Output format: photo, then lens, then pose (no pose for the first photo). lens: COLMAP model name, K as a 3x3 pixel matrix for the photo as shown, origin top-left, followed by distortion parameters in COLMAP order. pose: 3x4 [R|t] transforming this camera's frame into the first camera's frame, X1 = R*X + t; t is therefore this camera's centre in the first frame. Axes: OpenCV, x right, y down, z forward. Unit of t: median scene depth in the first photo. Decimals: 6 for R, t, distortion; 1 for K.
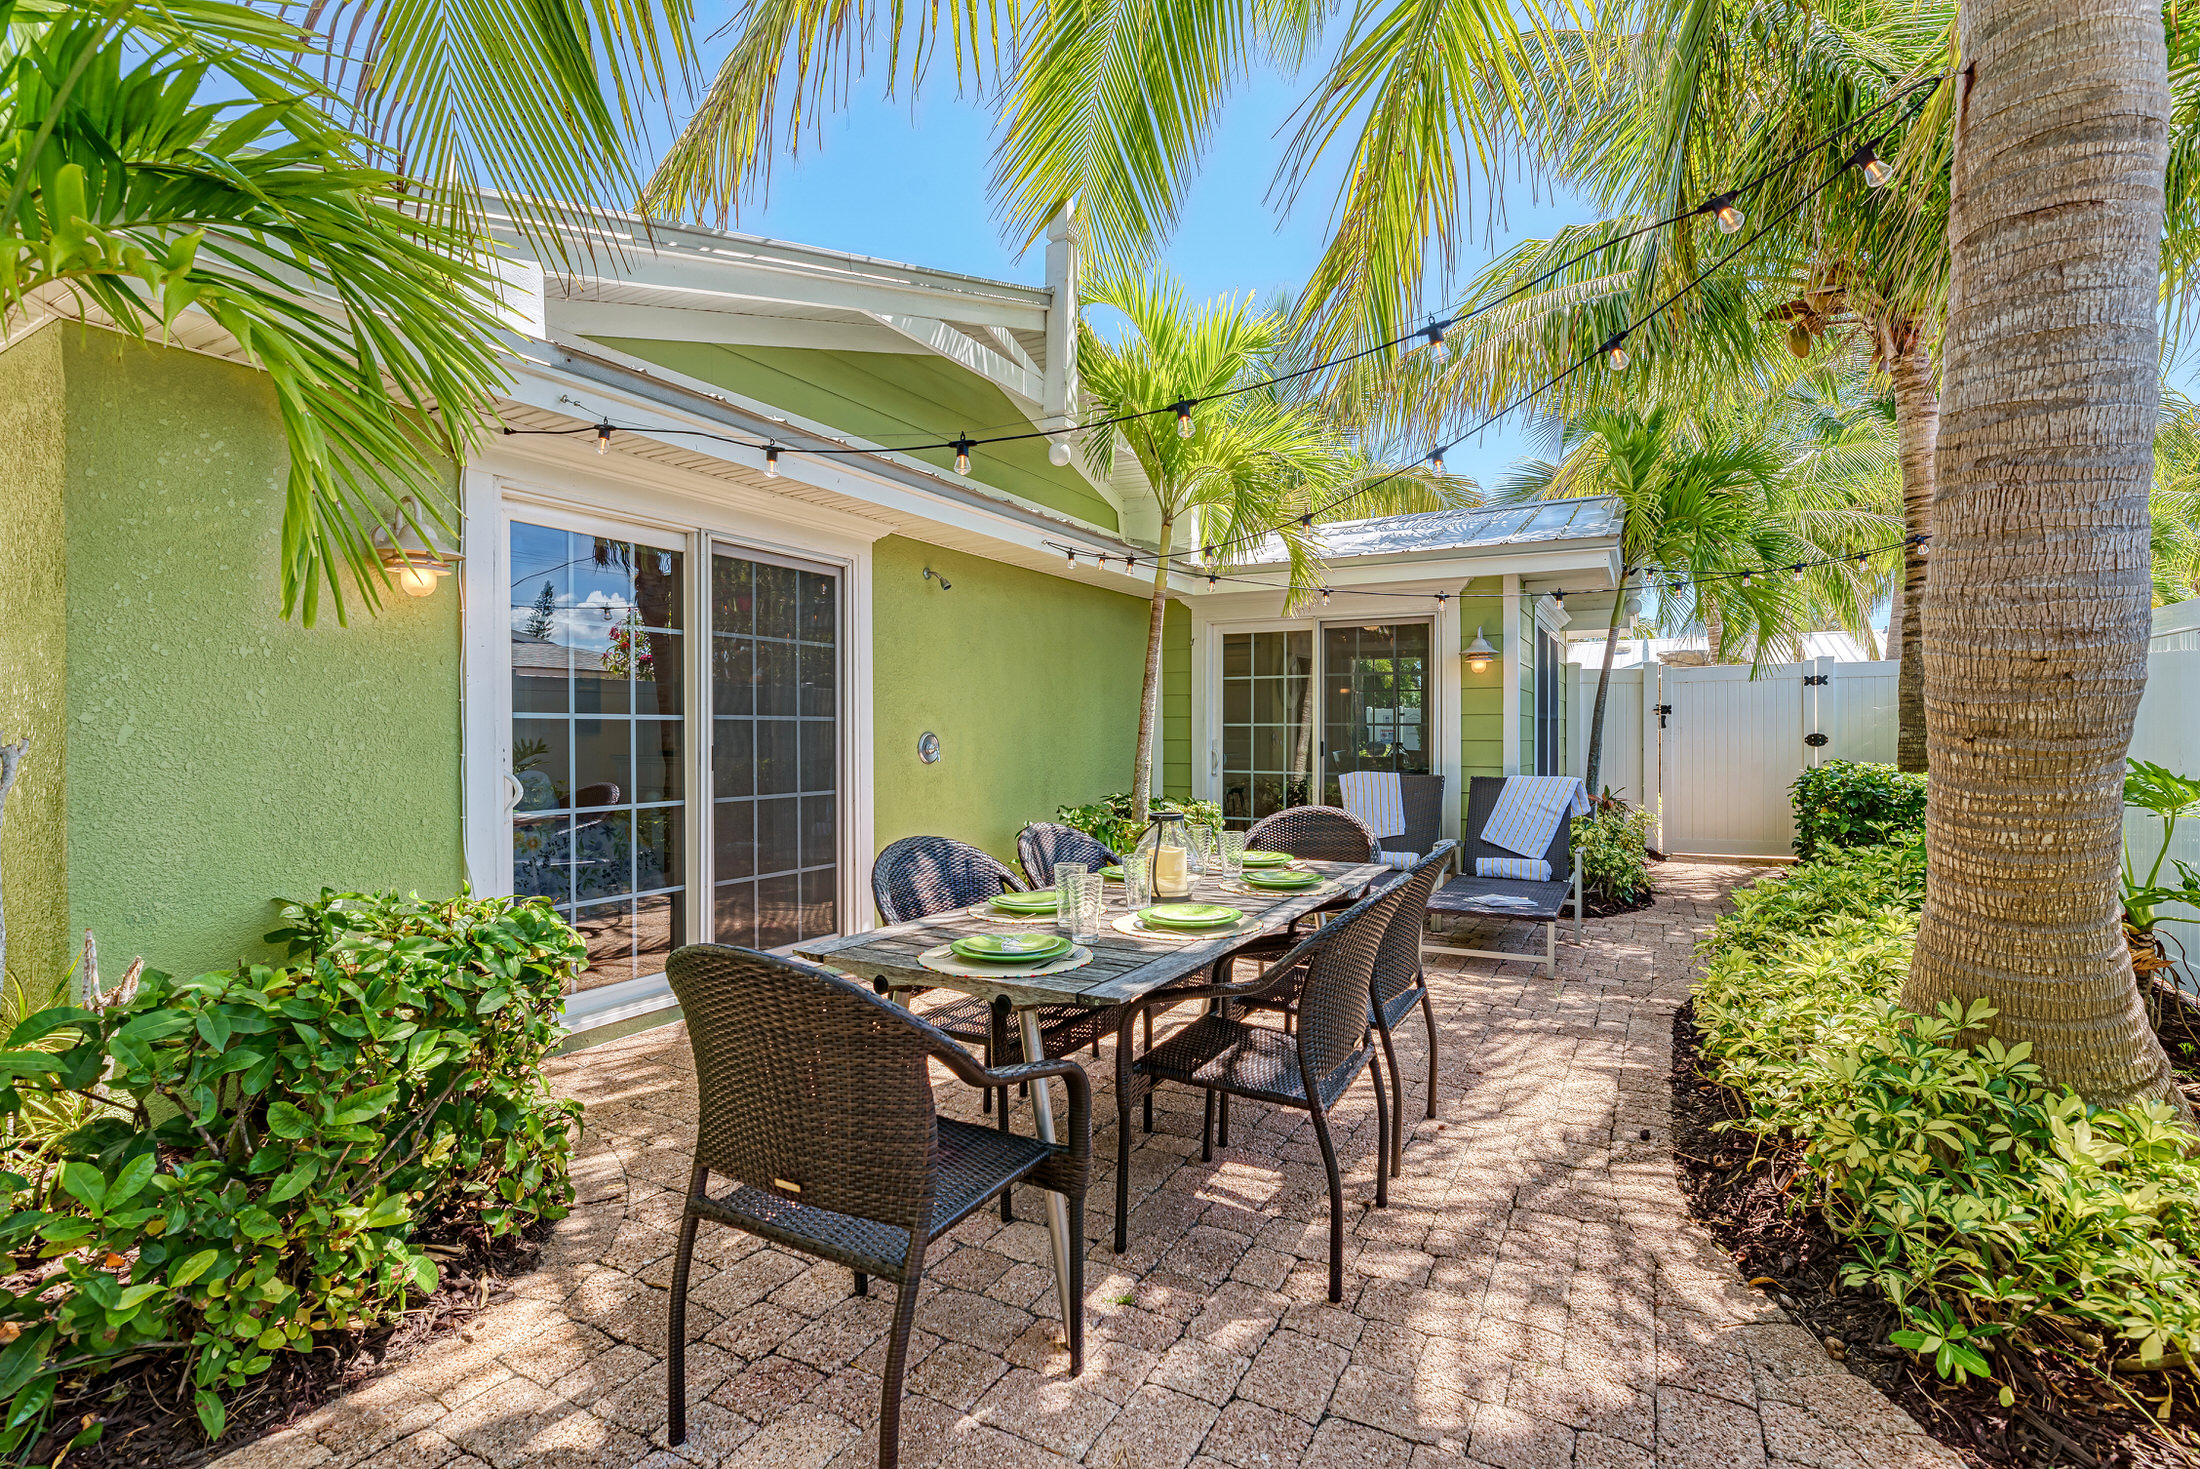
lens RADIAL K [[965.6, 0, 1004.4], [0, 965.6, 738.1], [0, 0, 1]] dist [0.001530, 0.000022]
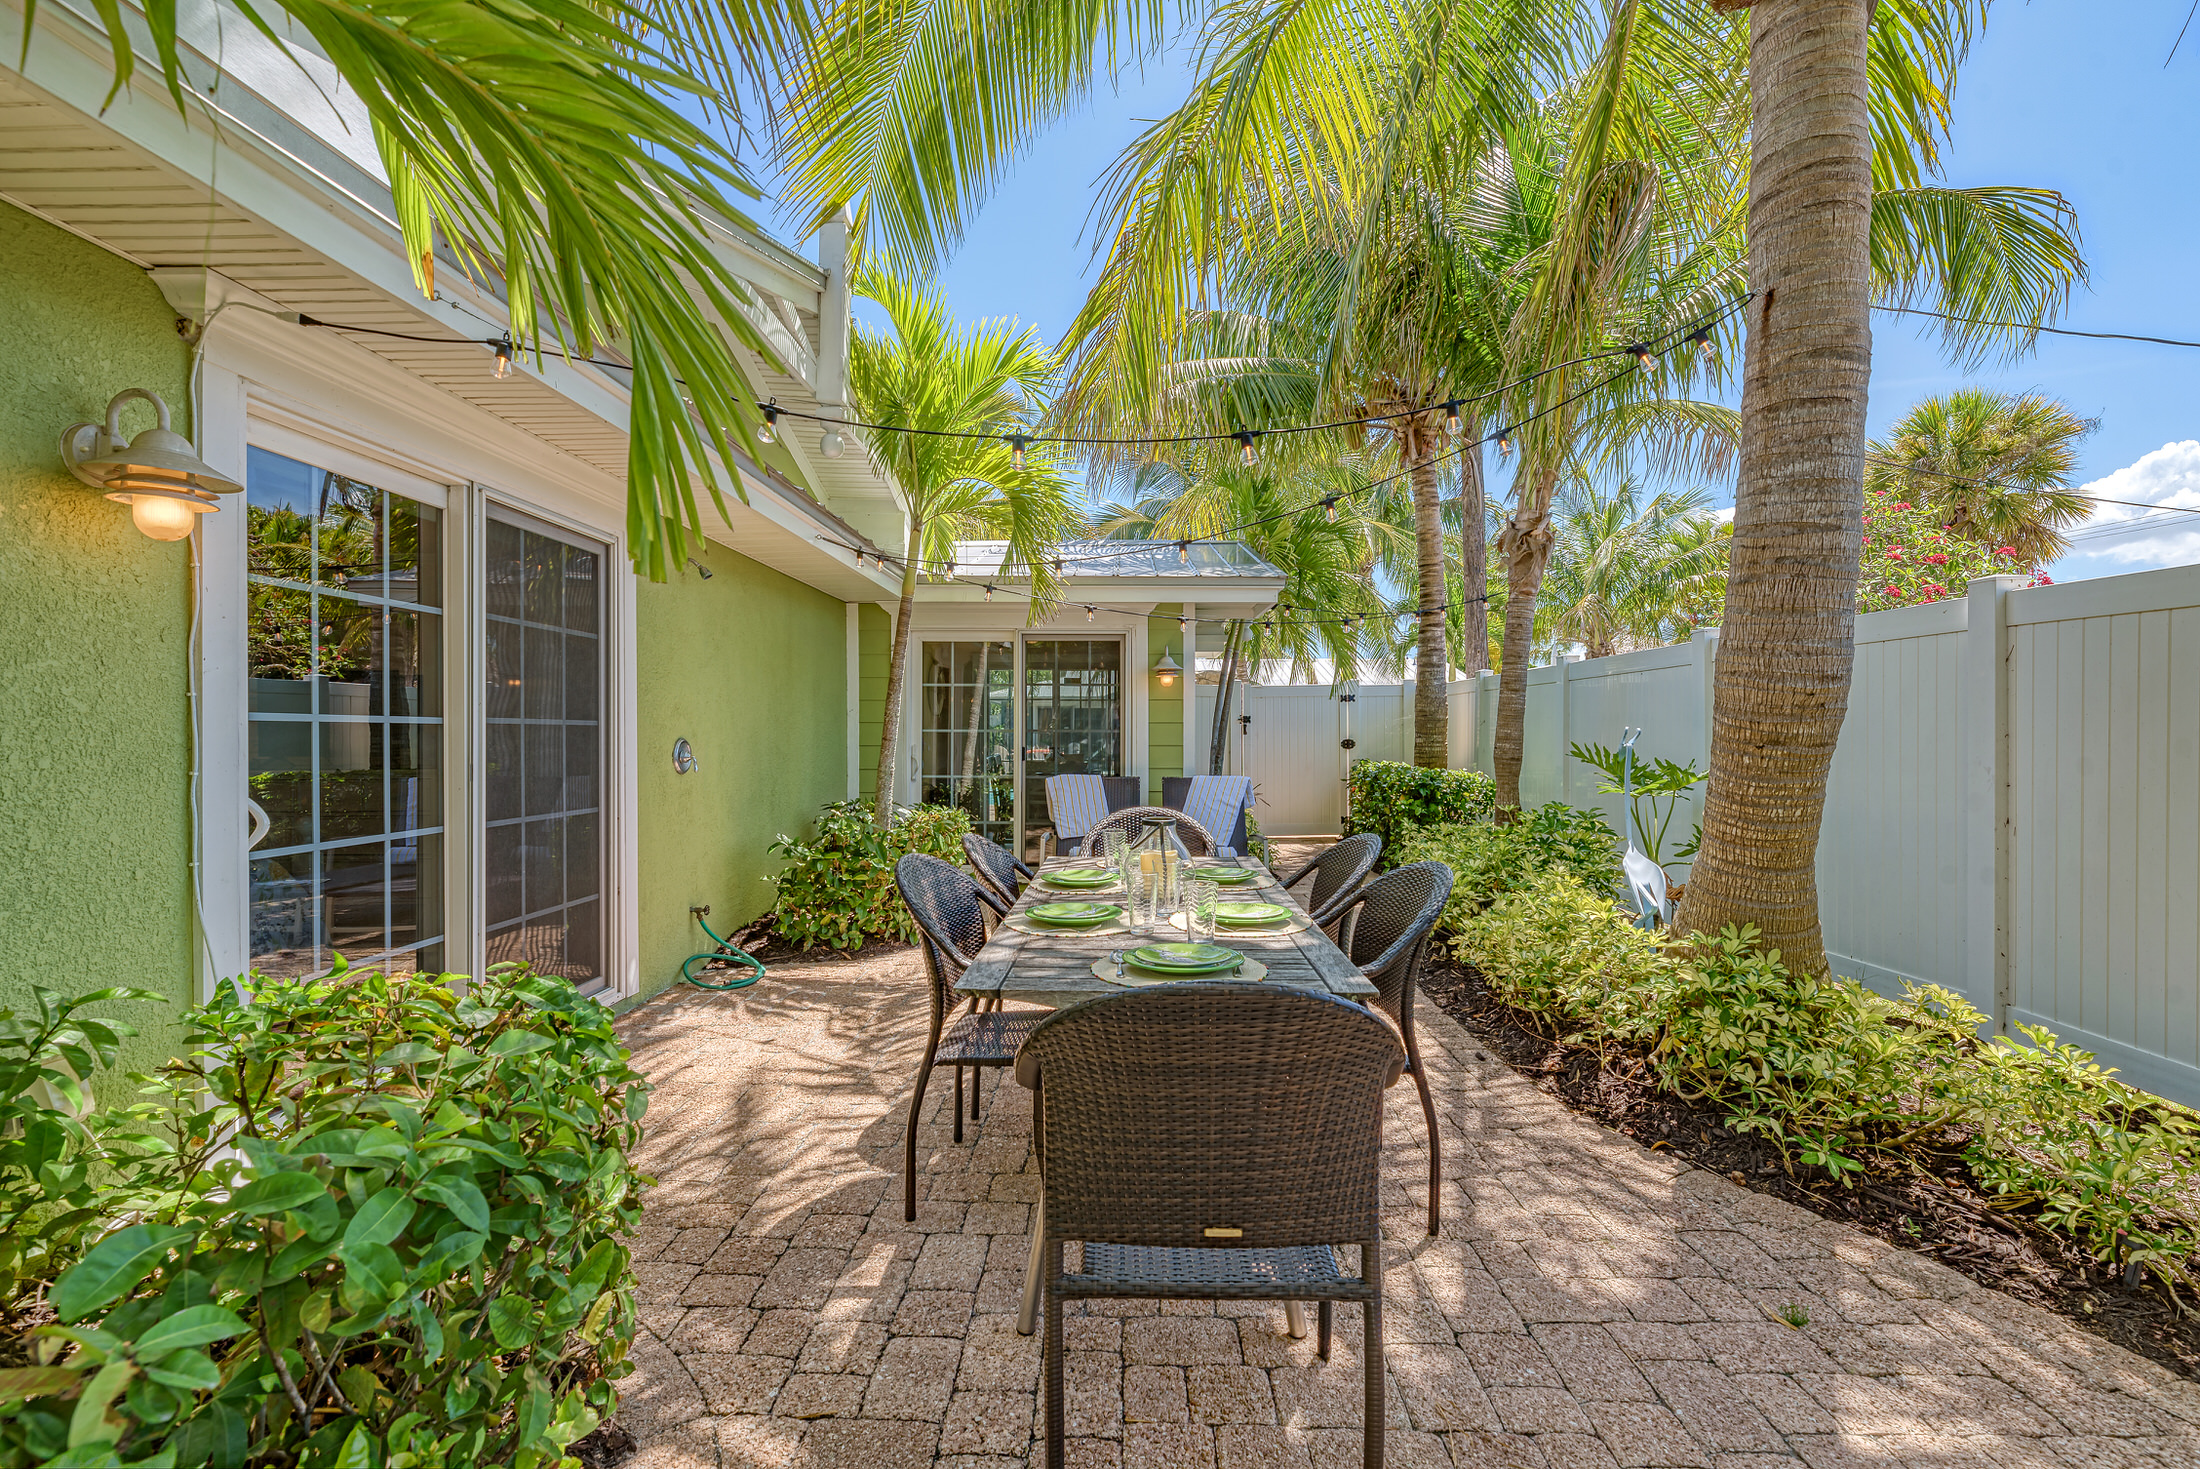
lens RADIAL K [[965.6, 0, 1041.6], [0, 965.6, 737.9], [0, 0, 1]] dist [0.001530, 0.000022]
pose [[0.886137, 0.000405, 0.463423, -0.323522], [0.001670, 0.999990, -0.004067, -0.003945], [-0.463420, 0.004378, 0.886128, 0.101458]]
